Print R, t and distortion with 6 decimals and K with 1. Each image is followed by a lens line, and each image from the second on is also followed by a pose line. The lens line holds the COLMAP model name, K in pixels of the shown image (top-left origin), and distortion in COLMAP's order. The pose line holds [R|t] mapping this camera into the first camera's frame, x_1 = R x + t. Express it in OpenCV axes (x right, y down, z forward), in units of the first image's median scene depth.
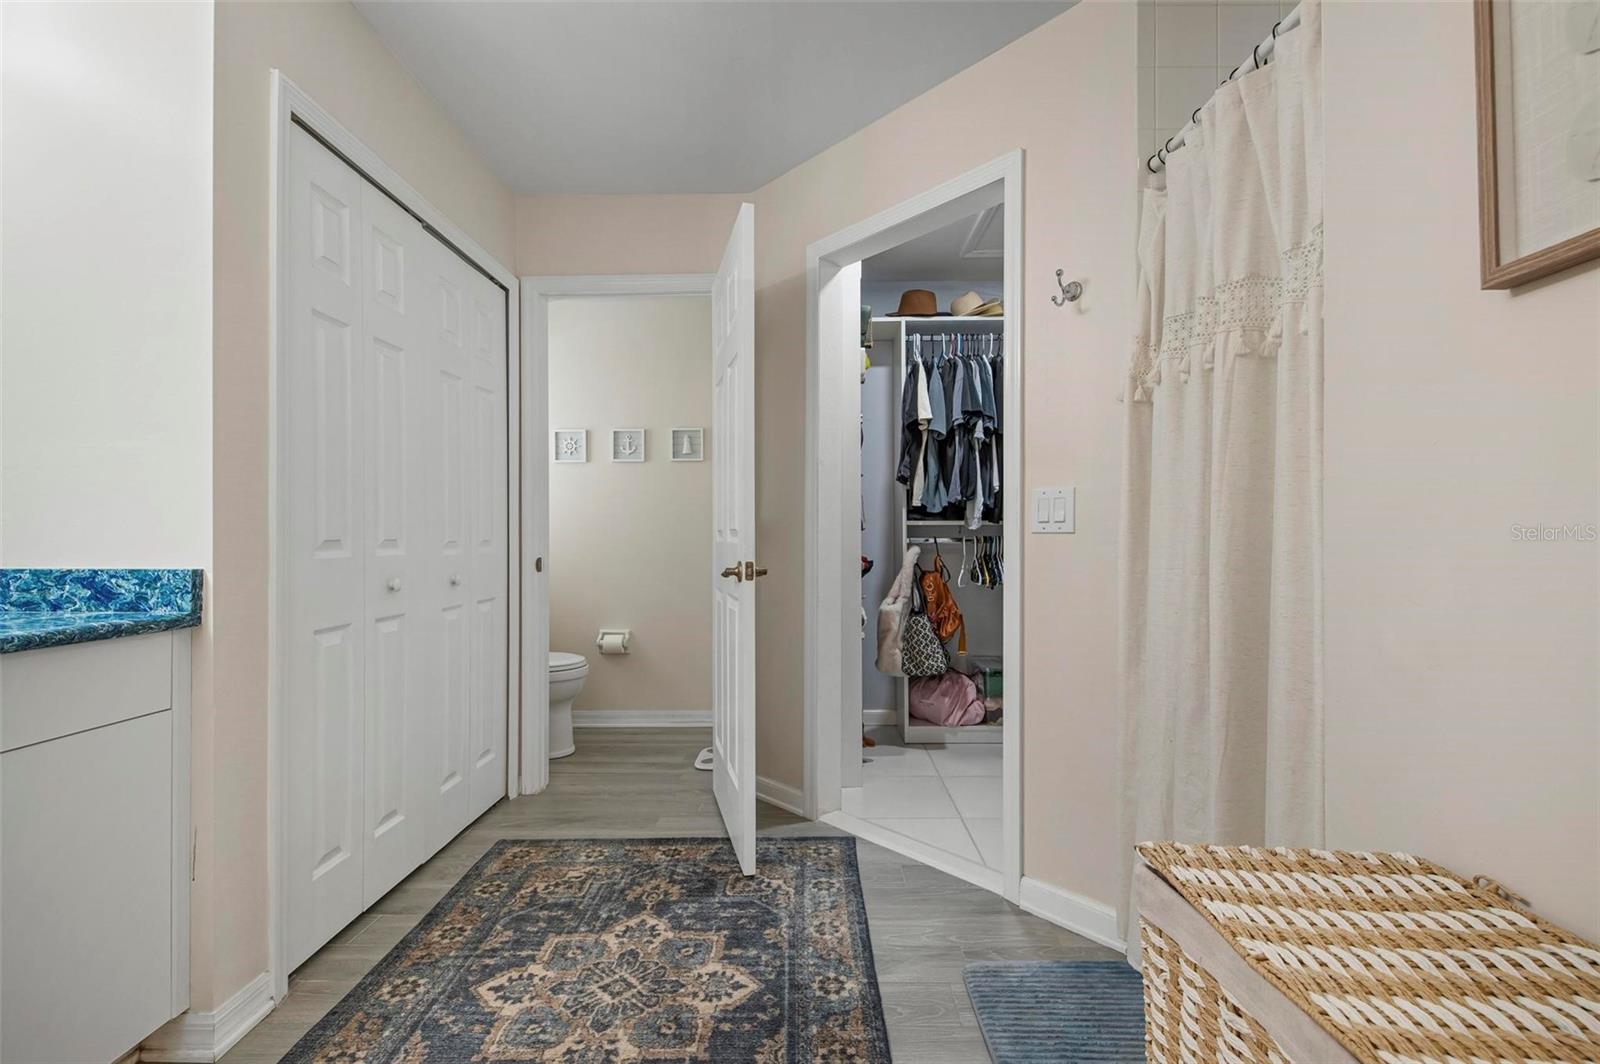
lens RADIAL K [[725.2, 0, 803.0], [0, 725.2, 540.4], [0, 0, 1]] dist [-0.001738, -0.009240]
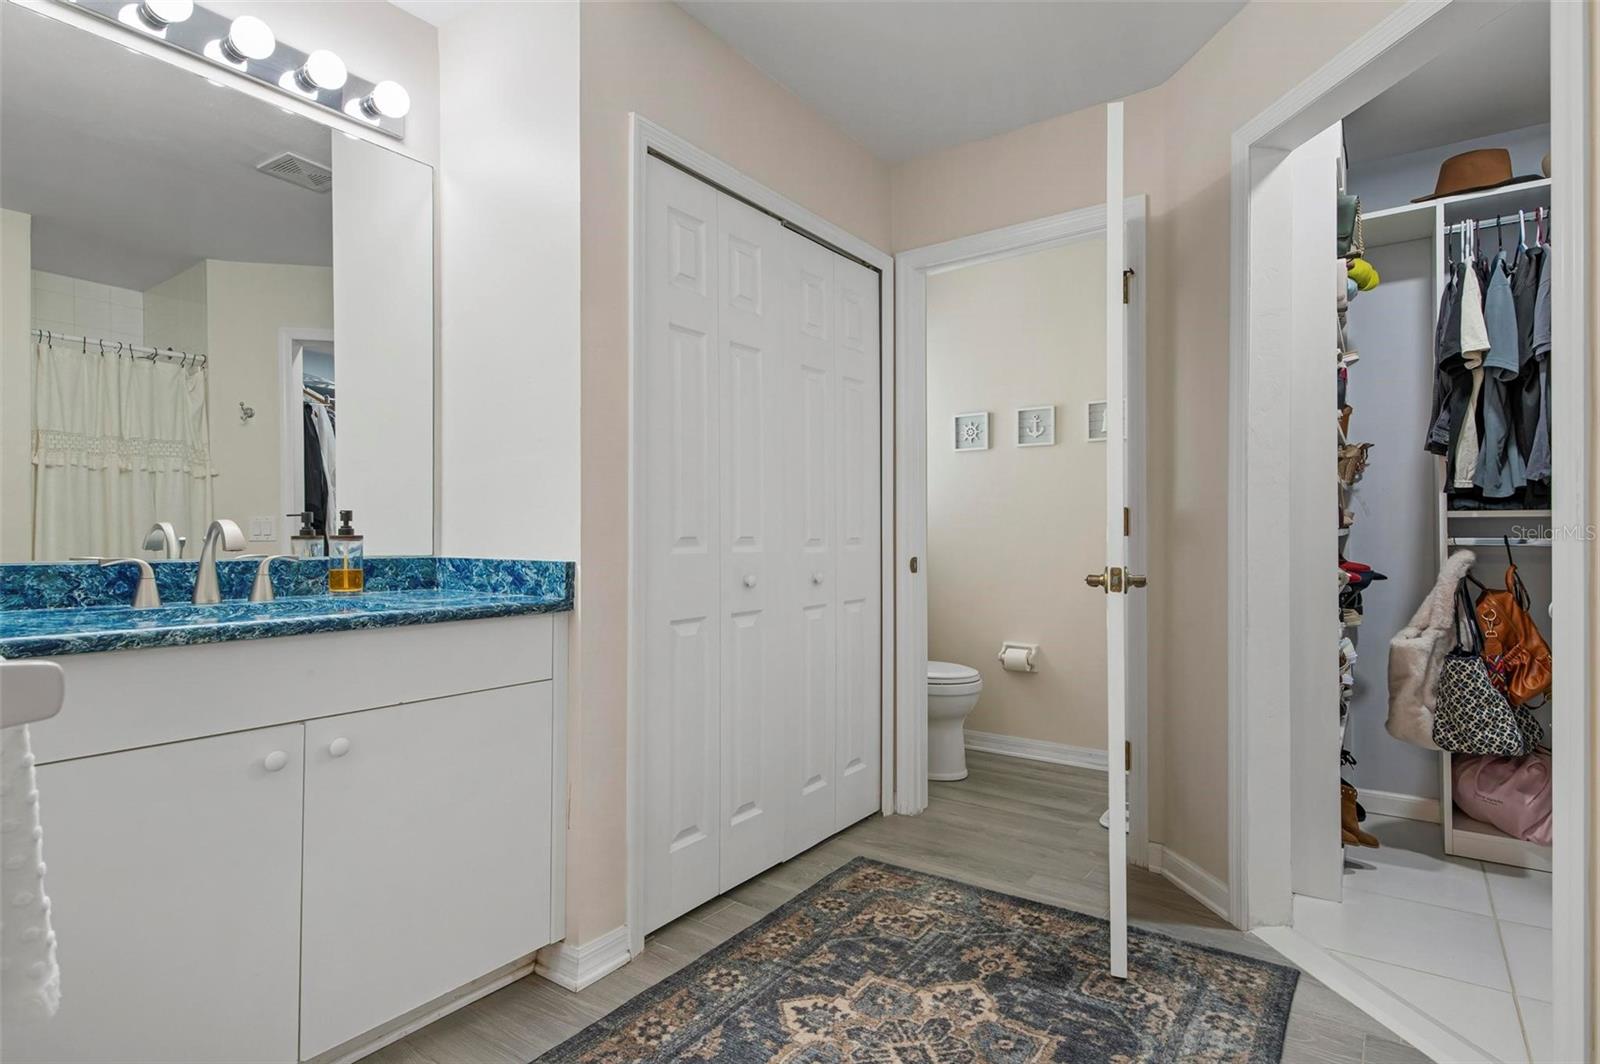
lens RADIAL K [[827.2, 0, 803.0], [0, 827.2, 534.3], [0, 0, 1]] dist [-0.000209, -0.001136]
pose [[0.807984, 0.002184, -0.589200, 0.177041], [-0.005064, 0.999982, -0.003237, -0.001368], [0.589182, 0.005599, 0.807981, 0.097446]]
